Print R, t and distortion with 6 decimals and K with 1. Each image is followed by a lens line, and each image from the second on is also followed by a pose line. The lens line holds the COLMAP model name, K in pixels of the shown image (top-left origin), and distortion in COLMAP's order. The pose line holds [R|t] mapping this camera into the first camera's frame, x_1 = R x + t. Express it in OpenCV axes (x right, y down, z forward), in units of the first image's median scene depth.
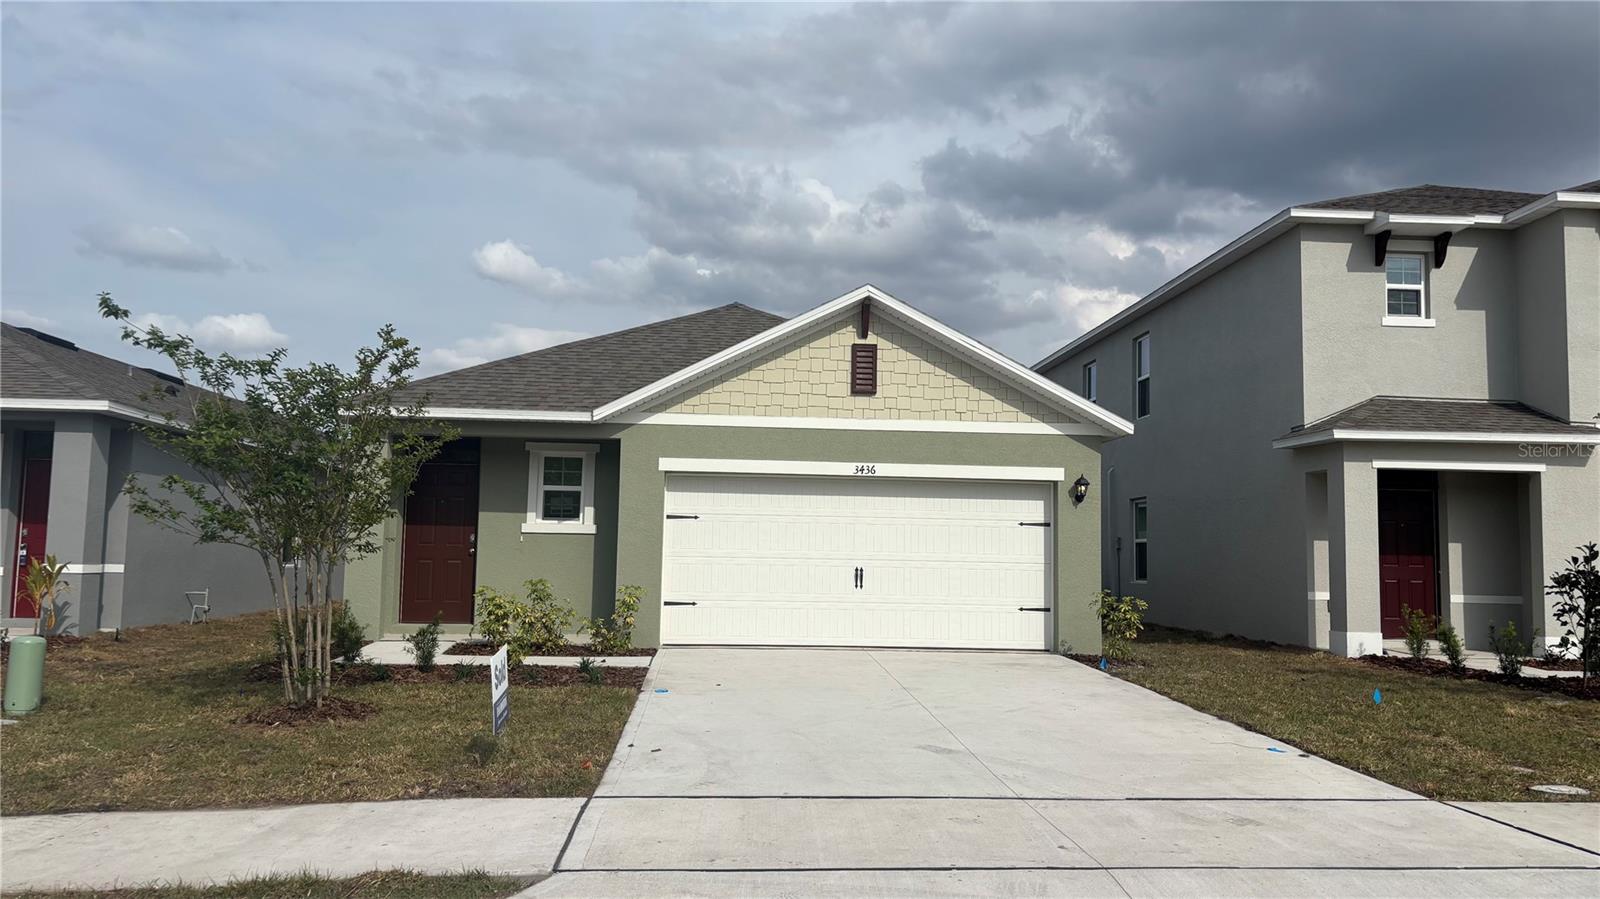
lens RADIAL K [[1191.5, 0, 811.2], [0, 1191.5, 446.6], [0, 0, 1]] dist [0.047472, -0.033749]
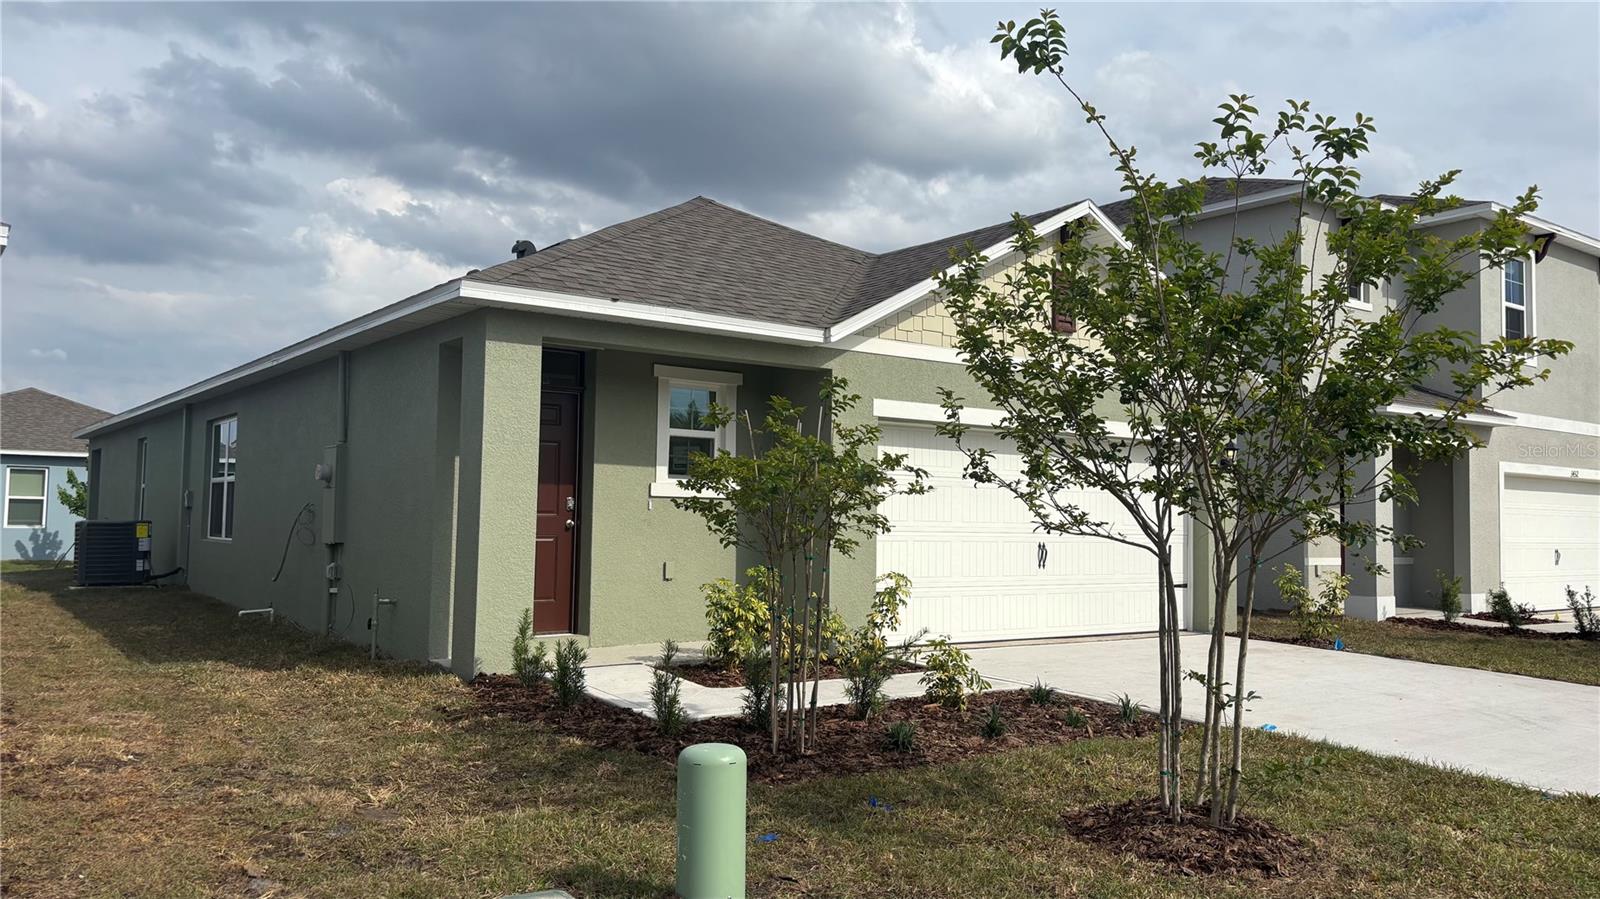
lens RADIAL K [[1191.5, 0, 803.7], [0, 1191.5, 453.6], [0, 0, 1]] dist [0.047472, -0.033749]
pose [[0.855091, 0.027154, 0.517766, -0.540534], [-0.051965, 0.998088, 0.033475, 0.020878], [-0.515867, -0.055529, 0.854867, 0.382407]]
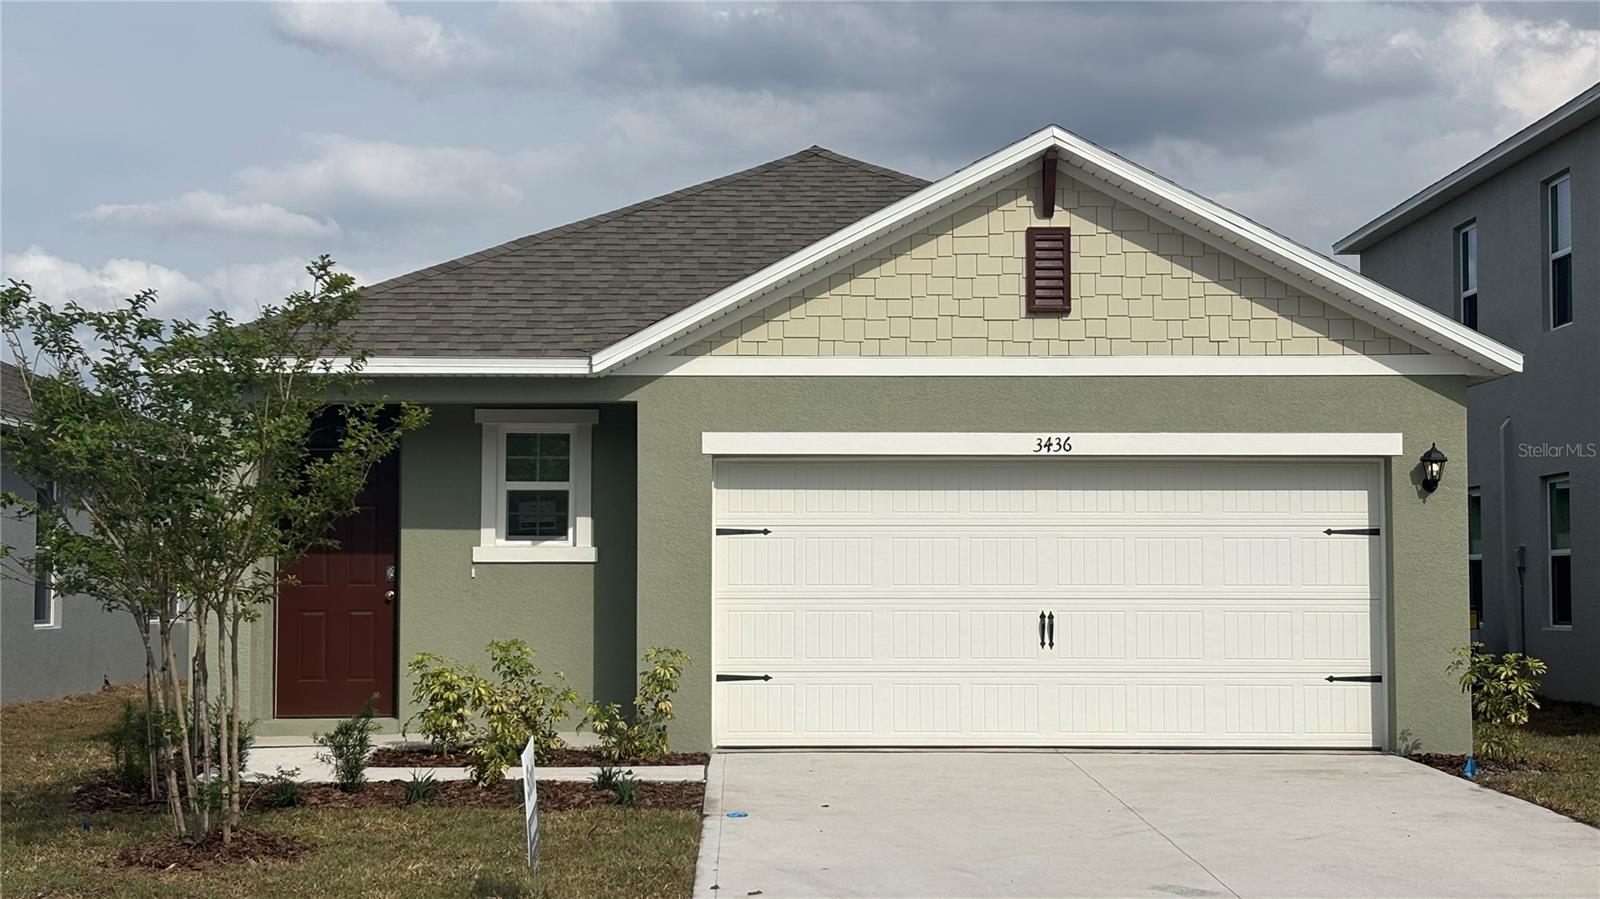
lens RADIAL K [[2341.5, 0, 796.5], [0, 2341.5, 458.7], [0, 0, 1]] dist [0.088069, 0.000000]
pose [[0.997992, -0.022343, -0.059262, -0.012692], [0.024472, 0.999072, 0.035439, -0.017439], [0.058416, -0.036818, 0.997613, -0.153220]]
